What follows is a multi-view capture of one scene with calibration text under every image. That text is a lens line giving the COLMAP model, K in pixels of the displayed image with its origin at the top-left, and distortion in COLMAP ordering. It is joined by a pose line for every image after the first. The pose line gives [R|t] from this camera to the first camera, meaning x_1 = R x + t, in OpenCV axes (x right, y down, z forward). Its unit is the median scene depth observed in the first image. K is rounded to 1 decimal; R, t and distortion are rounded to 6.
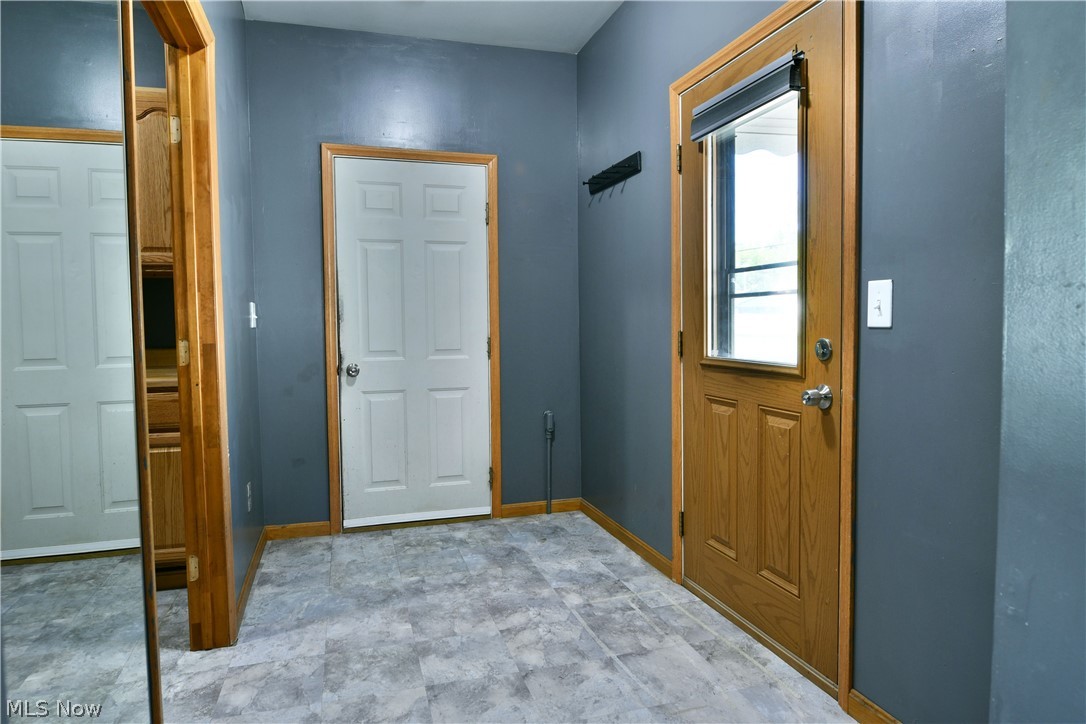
lens RADIAL K [[660.5, 0, 550.7], [0, 660.5, 354.9], [0, 0, 1]] dist [-0.010598, -0.005431]
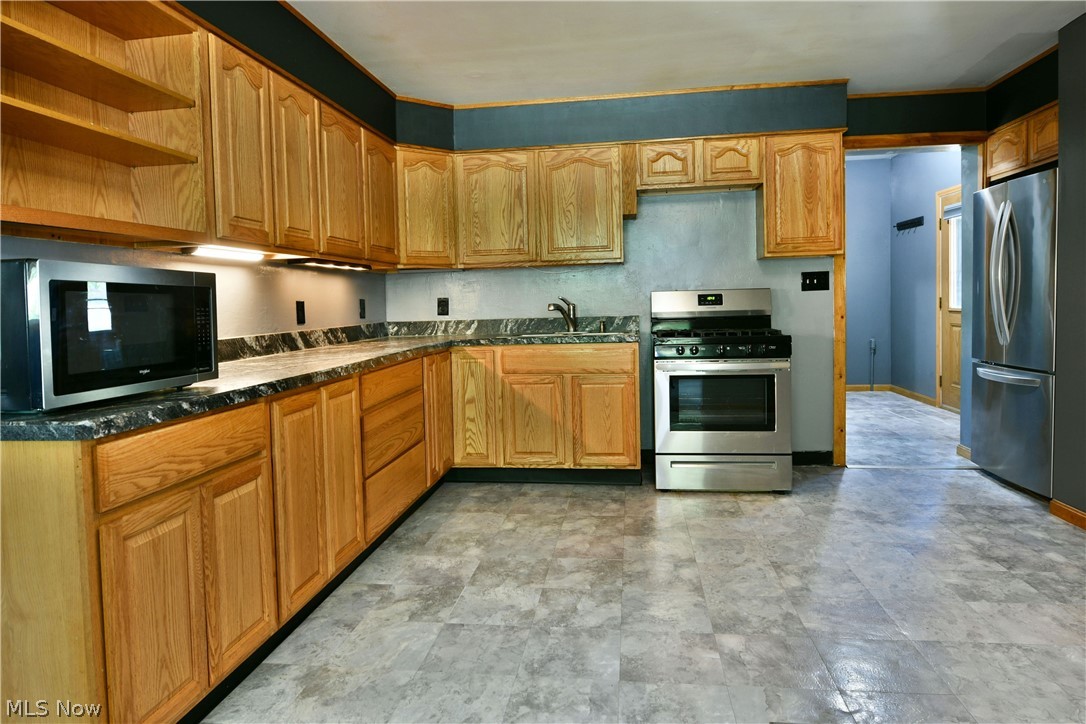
lens RADIAL K [[660.5, 0, 539.1], [0, 660.5, 329.4], [0, 0, 1]] dist [-0.010598, -0.005431]
pose [[0.905682, 0.012572, -0.423771, -0.108366], [-0.011891, 0.999920, 0.004251, 0.089421], [0.423791, 0.001189, 0.905759, -1.814606]]
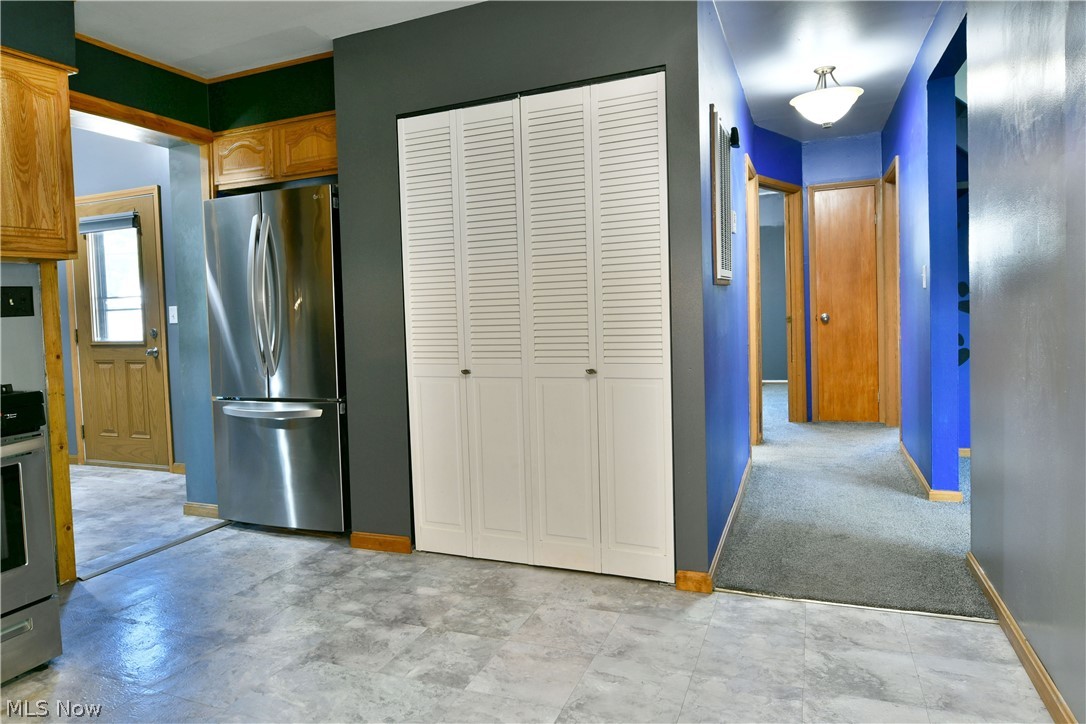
lens RADIAL K [[660.5, 0, 536.1], [0, 660.5, 333.9], [0, 0, 1]] dist [-0.010598, -0.005431]
pose [[0.631508, -0.039696, 0.774352, -0.457317], [0.064848, 0.997894, -0.001731, 0.071391], [-0.772653, 0.051309, 0.632752, -1.292438]]
